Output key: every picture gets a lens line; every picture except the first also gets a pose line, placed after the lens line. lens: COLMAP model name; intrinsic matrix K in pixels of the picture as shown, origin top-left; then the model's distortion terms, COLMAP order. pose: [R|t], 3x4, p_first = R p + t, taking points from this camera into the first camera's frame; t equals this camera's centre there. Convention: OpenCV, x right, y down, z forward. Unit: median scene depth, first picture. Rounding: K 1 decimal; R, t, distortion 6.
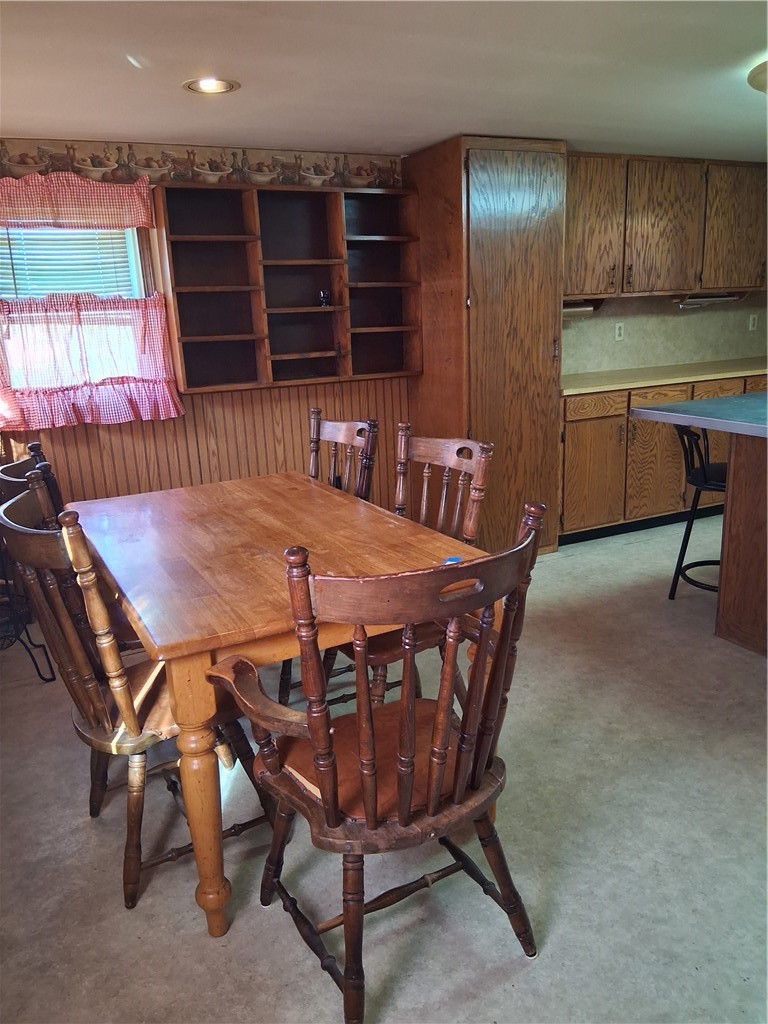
lens RADIAL K [[789.4, 0, 391.9], [0, 789.4, 510.6], [0, 0, 1]] dist [0.015772, -0.036550]
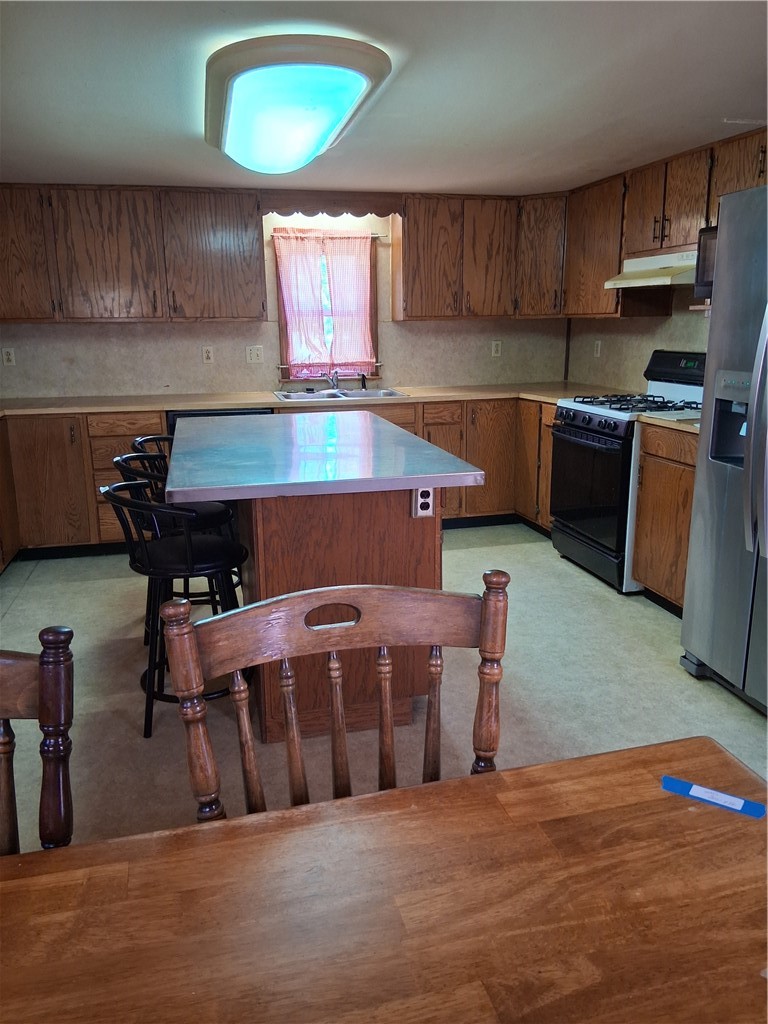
lens RADIAL K [[789.4, 0, 390.0], [0, 789.4, 515.0], [0, 0, 1]] dist [0.015772, -0.036550]
pose [[0.232444, -0.198129, 0.952216, -0.392816], [0.252518, 0.957753, 0.137639, -0.210307], [-0.939257, 0.208458, 0.272655, 0.901024]]
